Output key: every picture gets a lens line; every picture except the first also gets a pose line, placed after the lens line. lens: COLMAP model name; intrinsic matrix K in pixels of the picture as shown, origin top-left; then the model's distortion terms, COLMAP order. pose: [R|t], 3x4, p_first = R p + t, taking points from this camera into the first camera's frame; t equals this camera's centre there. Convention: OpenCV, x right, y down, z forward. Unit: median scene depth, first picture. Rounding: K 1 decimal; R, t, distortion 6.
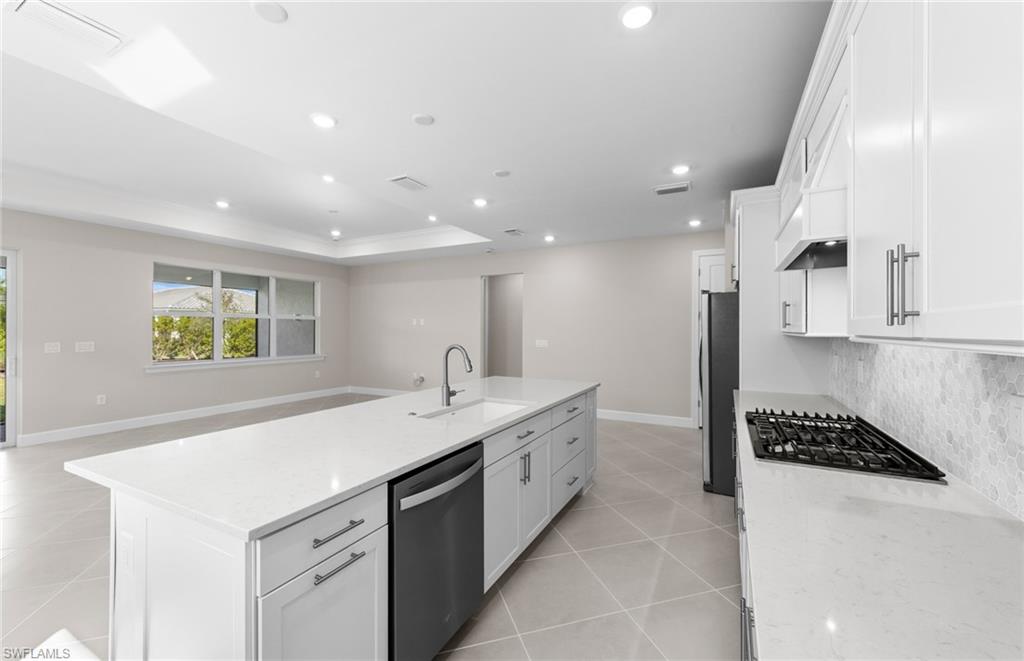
lens RADIAL K [[410.3, 0, 514.6], [0, 410.3, 332.2], [0, 0, 1]] dist [0.011274, -0.000748]
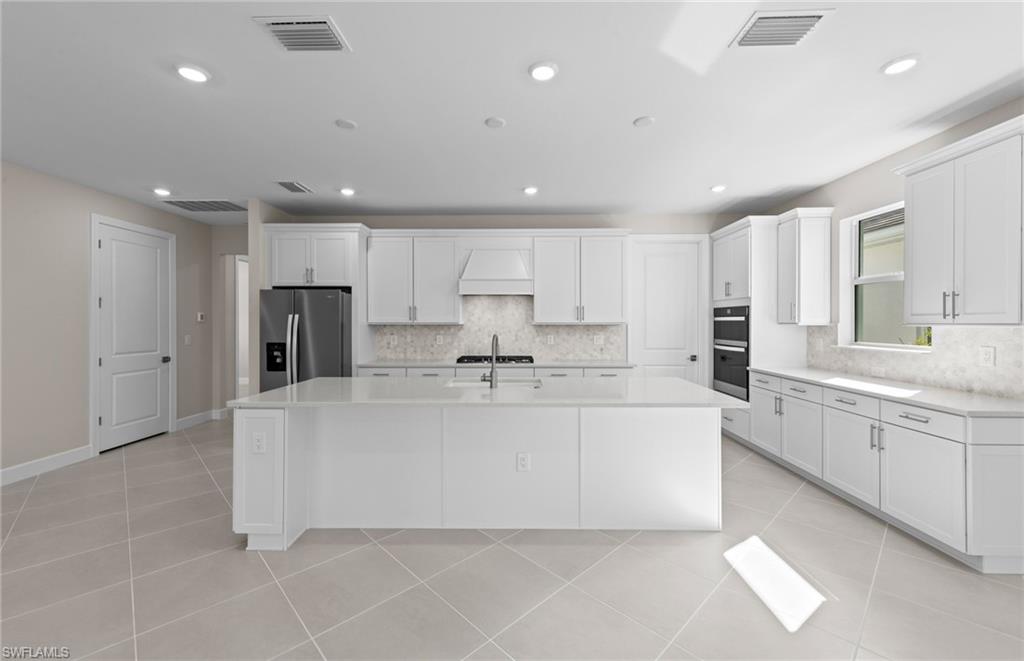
lens RADIAL K [[410.3, 0, 508.5], [0, 410.3, 322.7], [0, 0, 1]] dist [0.011274, -0.000748]
pose [[-0.439404, -0.003488, 0.898283, -0.419942], [0.005285, 0.999965, 0.006468, -0.004445], [-0.898274, 0.007589, -0.439370, 0.511500]]
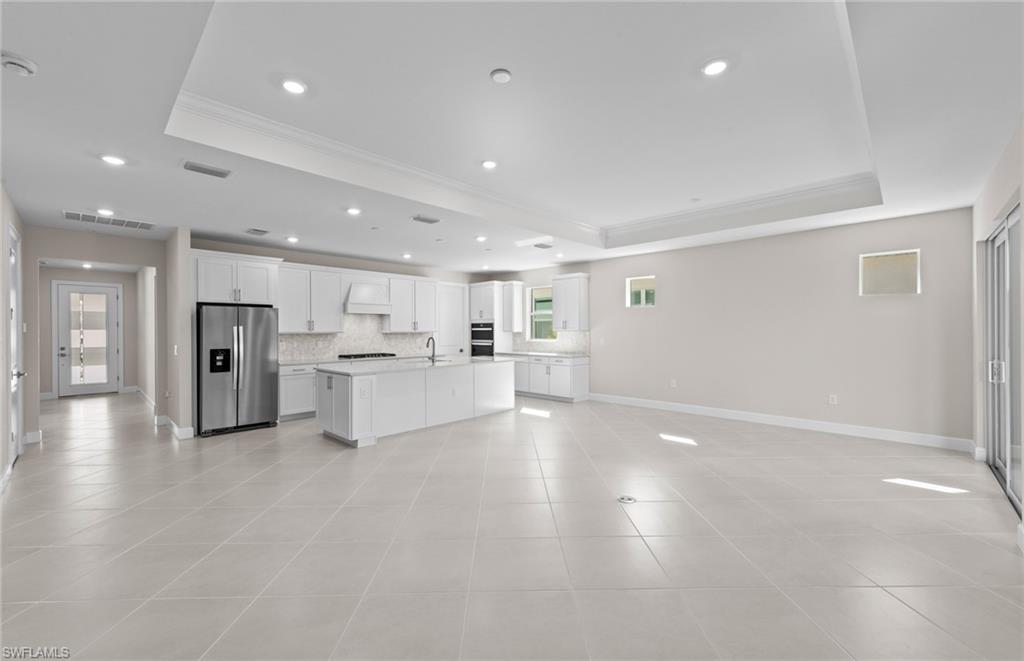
lens RADIAL K [[410.3, 0, 513.0], [0, 410.3, 329.0], [0, 0, 1]] dist [0.011274, -0.000748]
pose [[-0.958872, 0.003521, 0.283817, -0.447841], [0.004879, 0.999980, 0.004078, -0.009698], [-0.283796, 0.005295, -0.958870, 1.103051]]
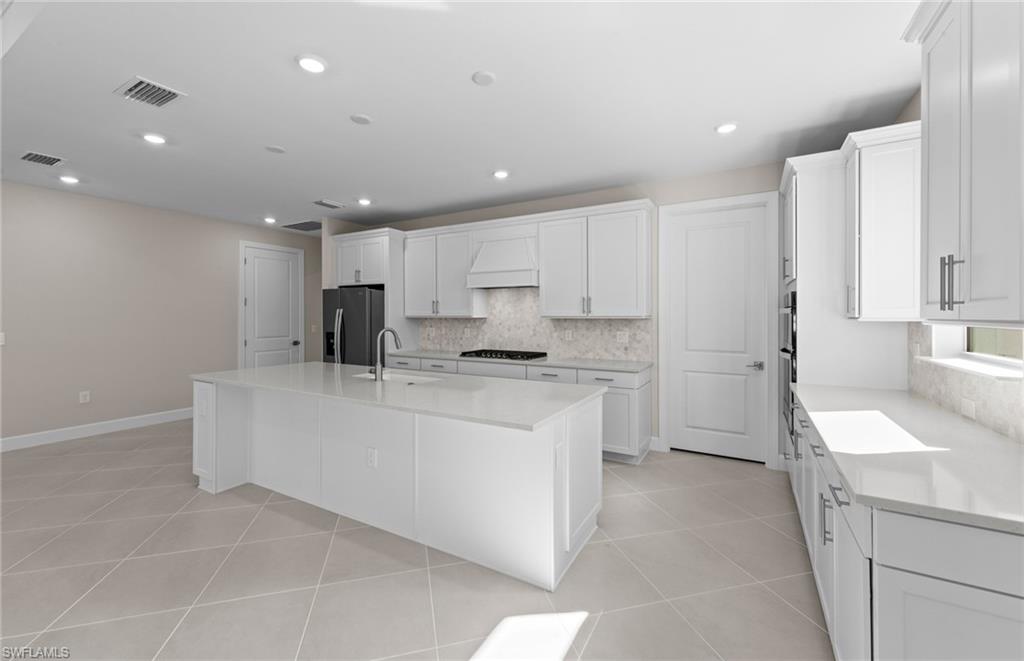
lens RADIAL K [[410.3, 0, 511.7], [0, 410.3, 318.8], [0, 0, 1]] dist [0.011274, -0.000748]
pose [[0.047512, -0.011860, 0.998800, -0.451416], [0.006737, 0.999911, 0.011553, -0.003527], [-0.998848, 0.006180, 0.047587, 0.198894]]
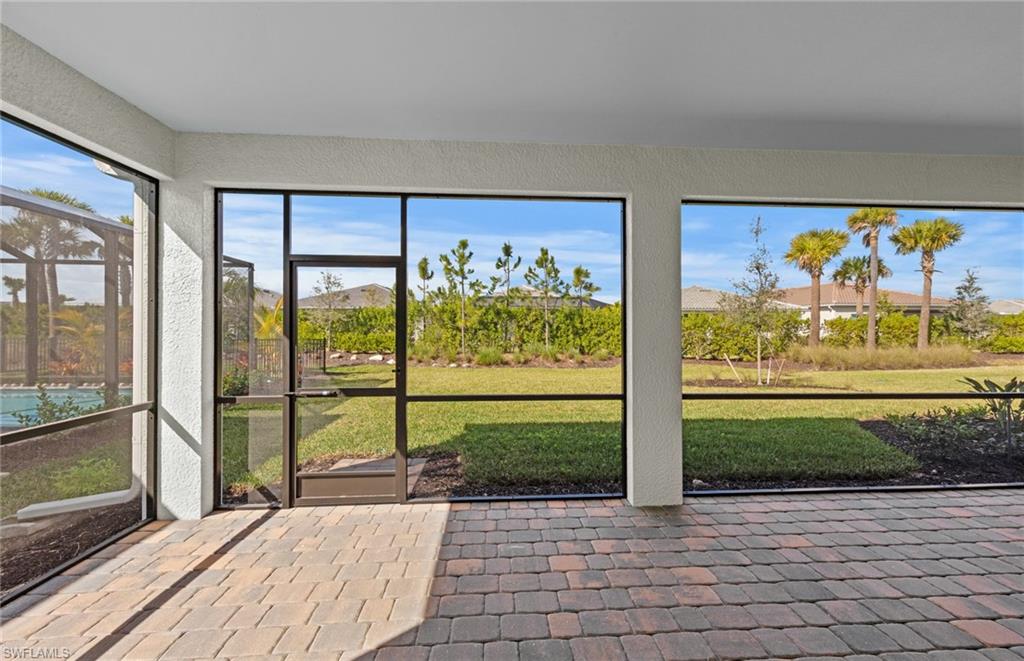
lens RADIAL K [[369.4, 0, 508.1], [0, 369.4, 327.1], [0, 0, 1]] dist [0.005286, -0.000384]
pose [[0.505644, -0.003606, -0.862735, -0.787163], [-0.007504, 0.999935, -0.008577, 0.008890], [0.862710, 0.010811, 0.505584, 0.596538]]
